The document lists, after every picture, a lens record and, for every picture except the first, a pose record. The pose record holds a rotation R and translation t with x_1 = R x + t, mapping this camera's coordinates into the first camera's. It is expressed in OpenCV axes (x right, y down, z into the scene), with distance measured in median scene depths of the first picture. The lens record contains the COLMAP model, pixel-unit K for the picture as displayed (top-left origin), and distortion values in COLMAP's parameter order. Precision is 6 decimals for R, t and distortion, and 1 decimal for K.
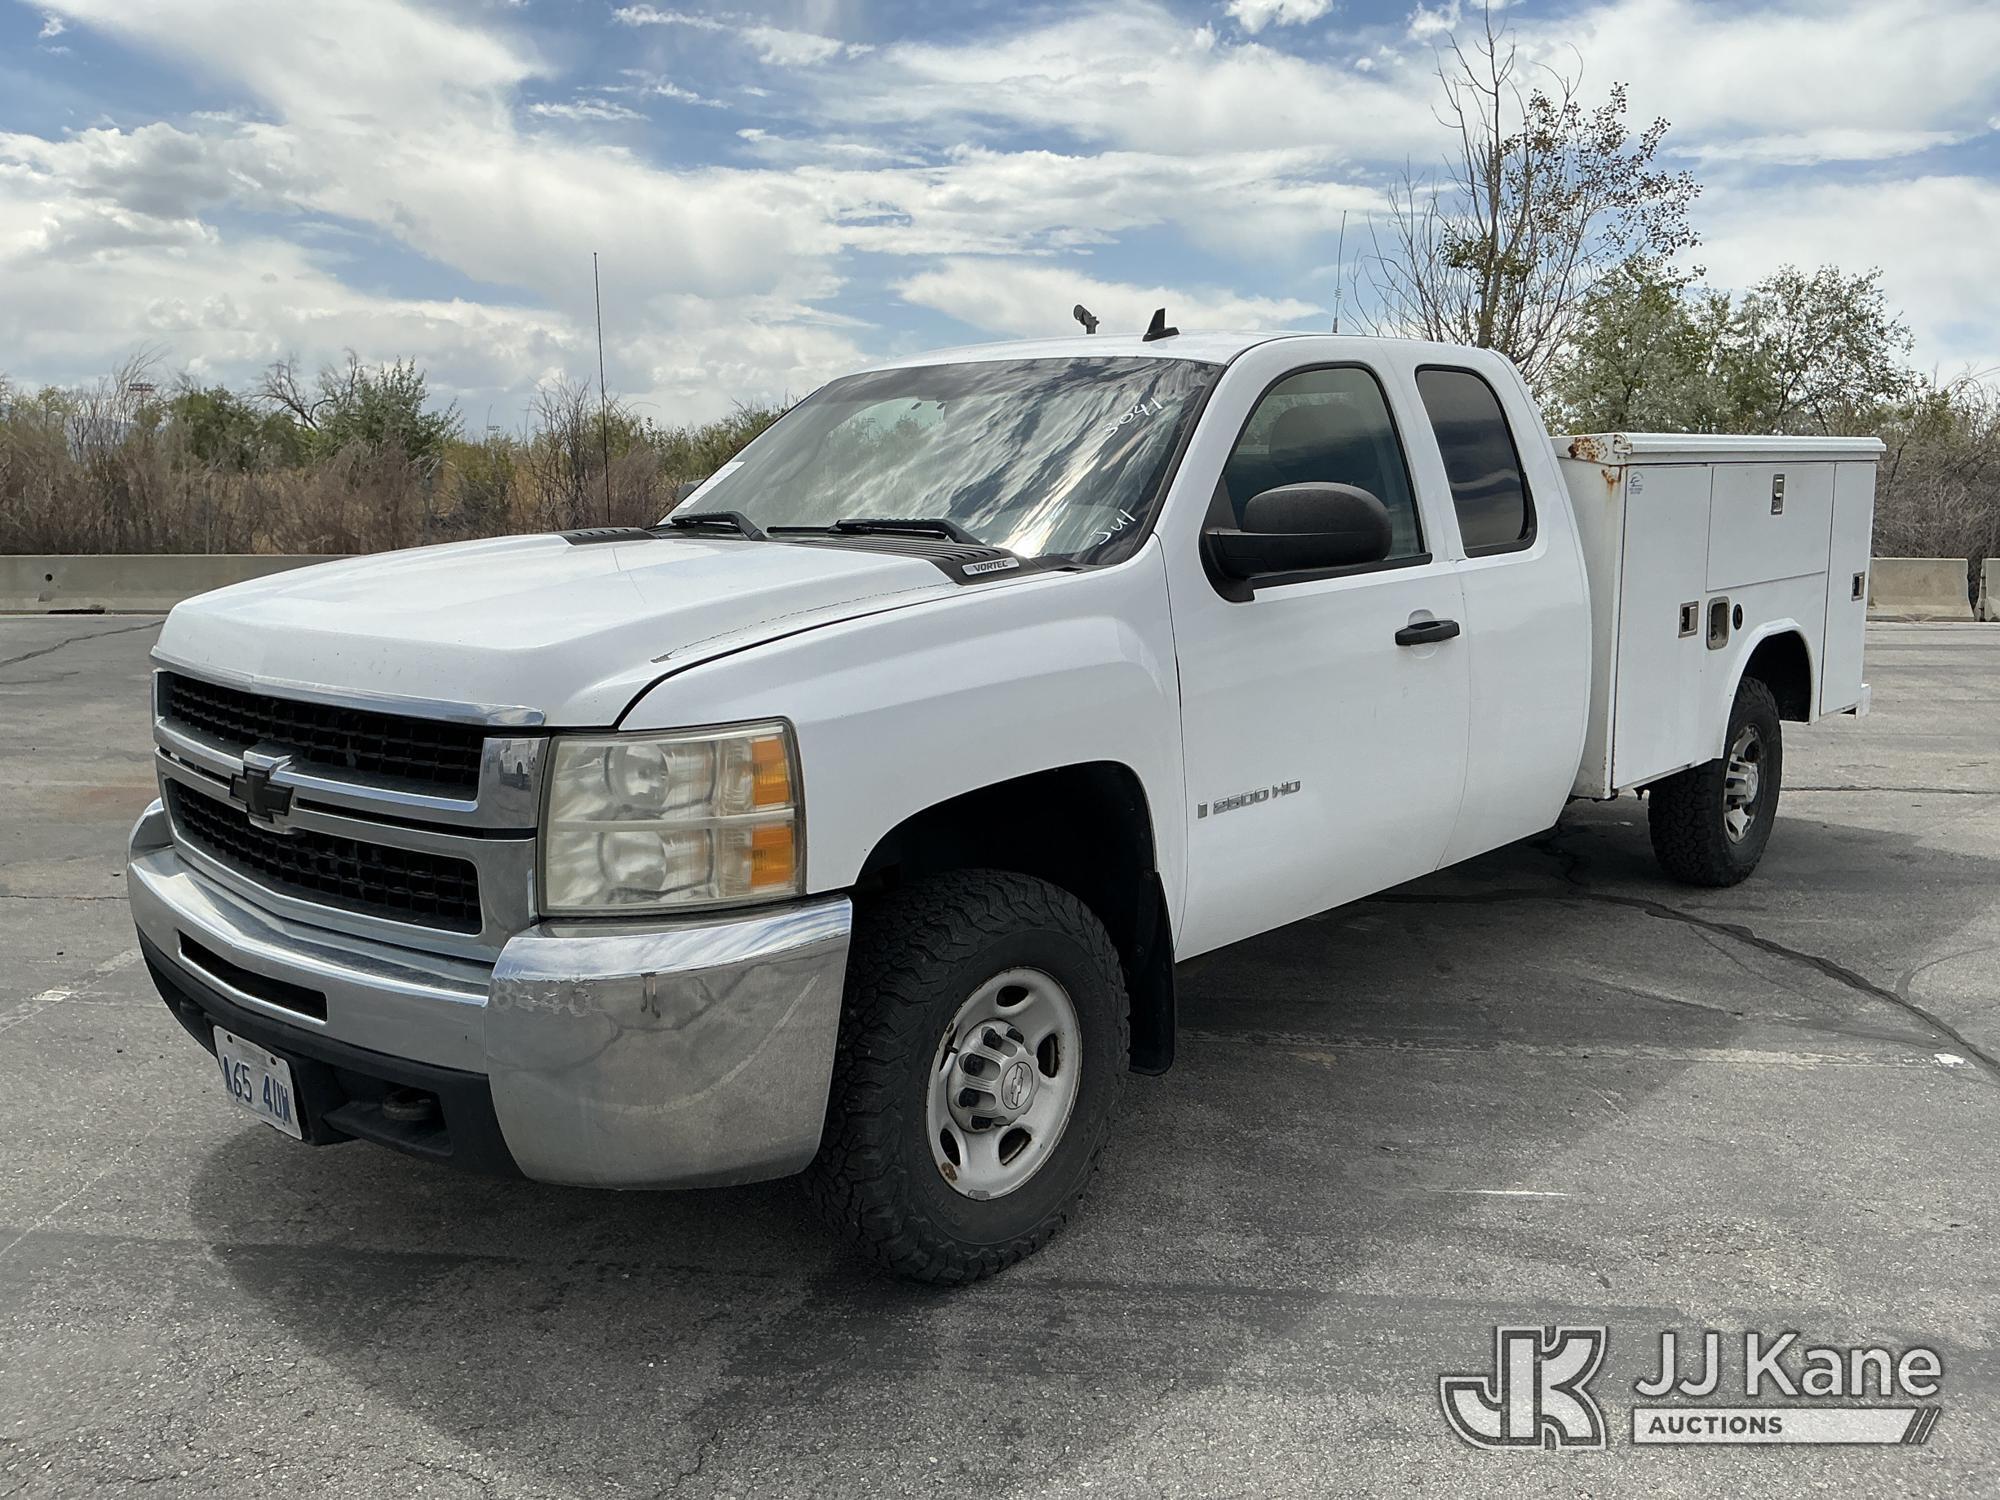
lens RADIAL K [[1883.0, 0, 995.7], [0, 1883.0, 740.0], [0, 0, 1]] dist [-0.017680, 0.000000]
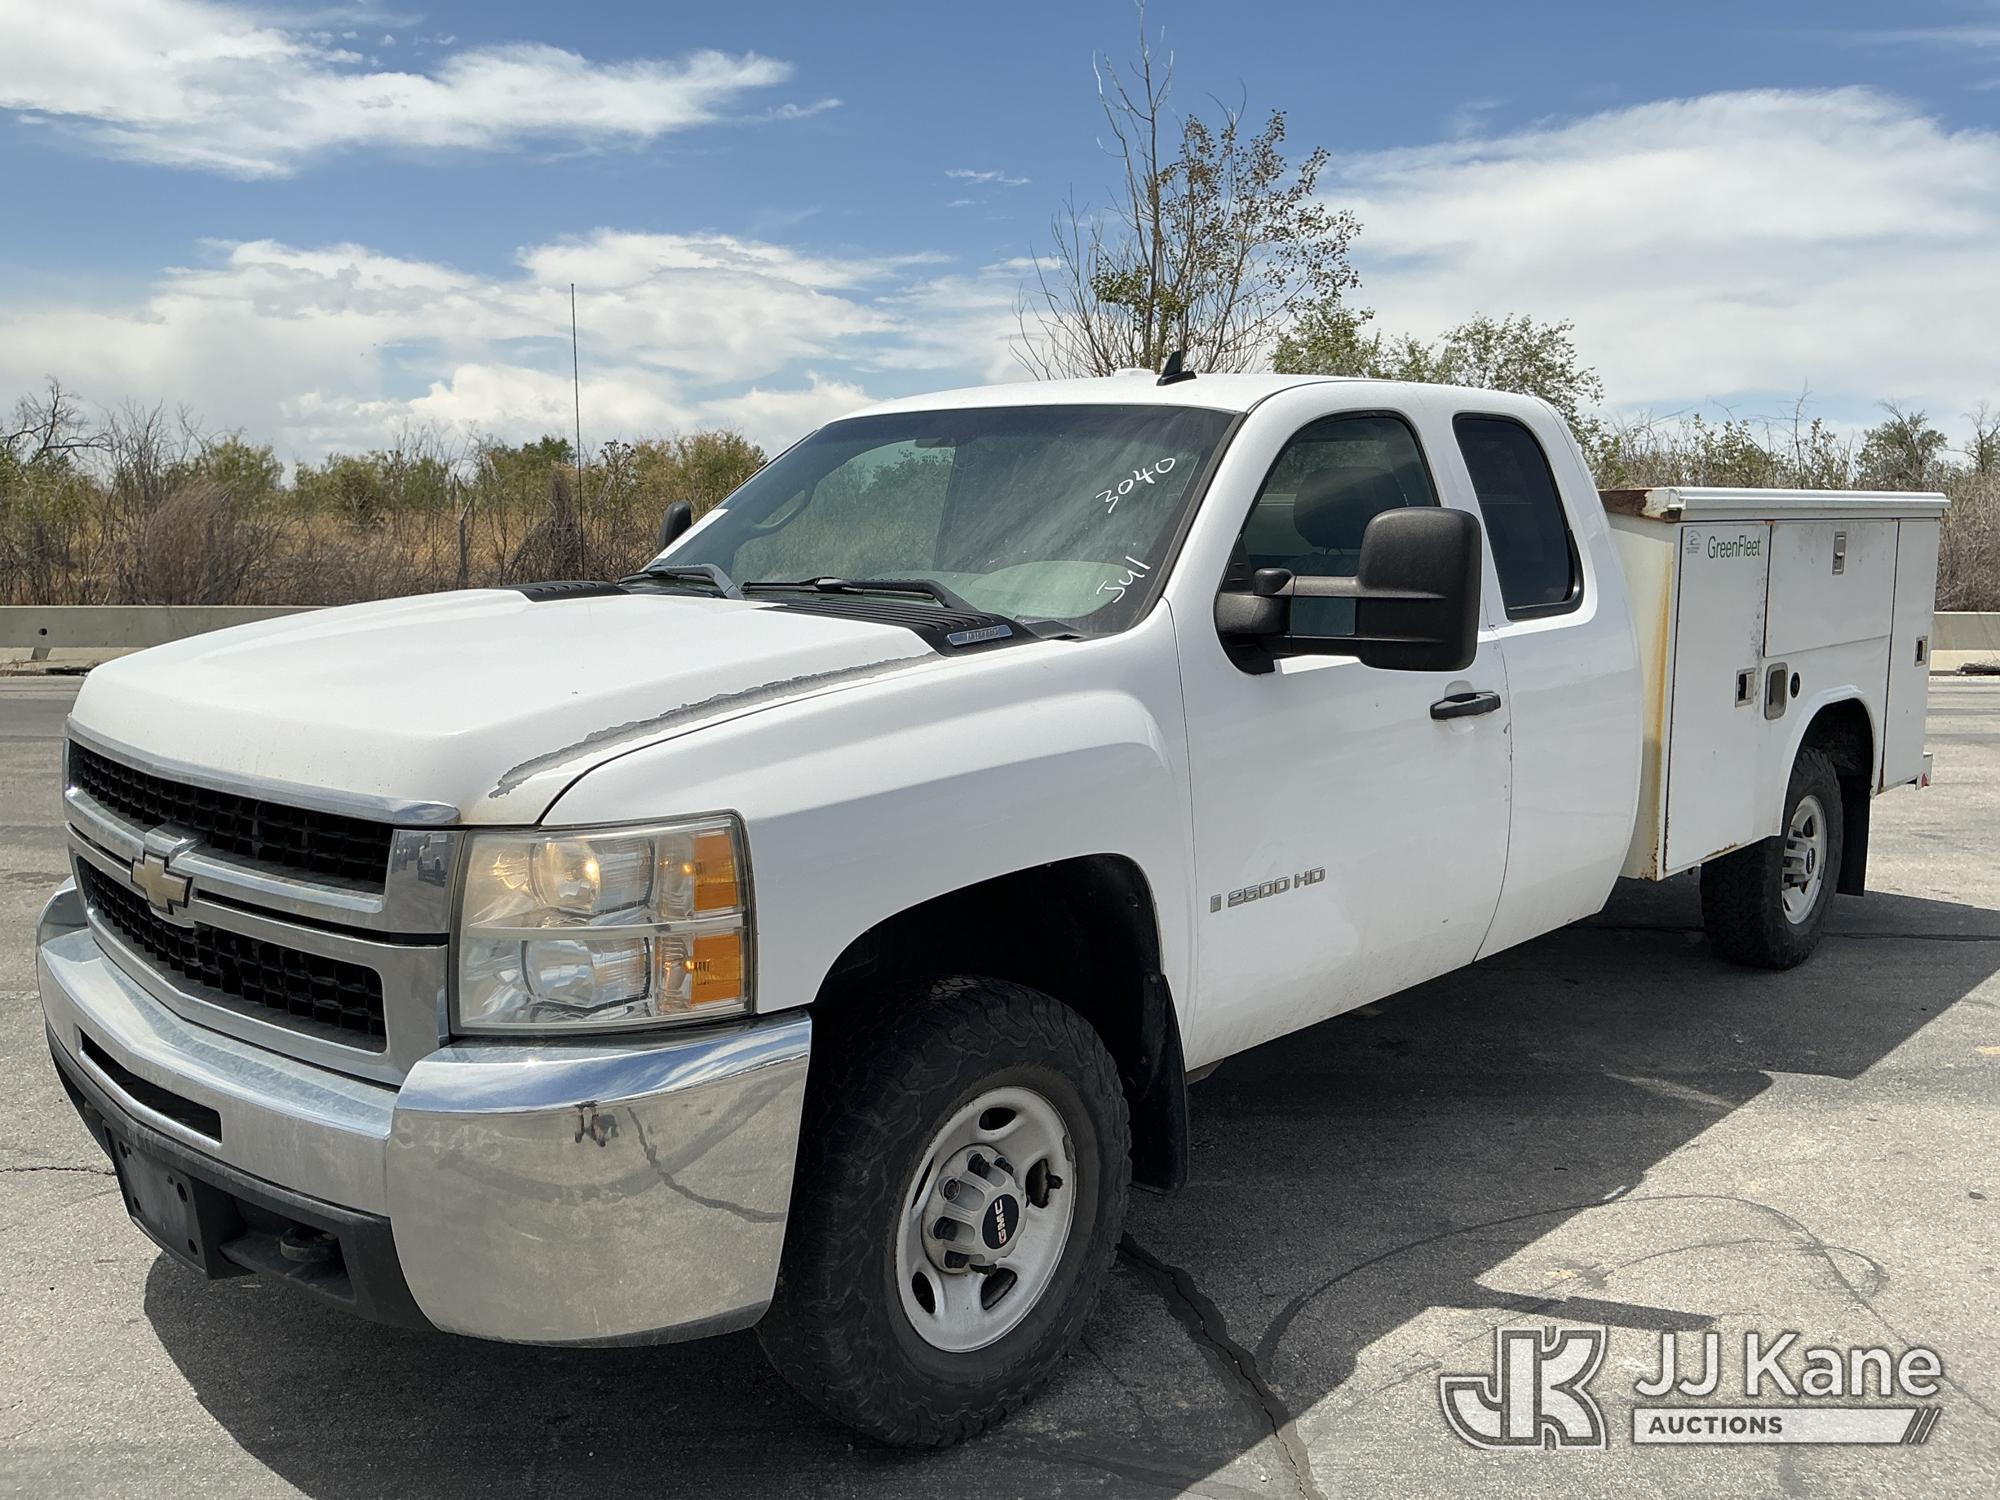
lens RADIAL K [[1883.0, 0, 1002.5], [0, 1883.0, 758.6], [0, 0, 1]] dist [-0.017680, 0.000000]
pose [[0.999884, 0.009328, -0.012055, 0.020623], [-0.009491, 0.999863, -0.013559, -0.022216], [0.011927, 0.013672, 0.999835, 0.110801]]
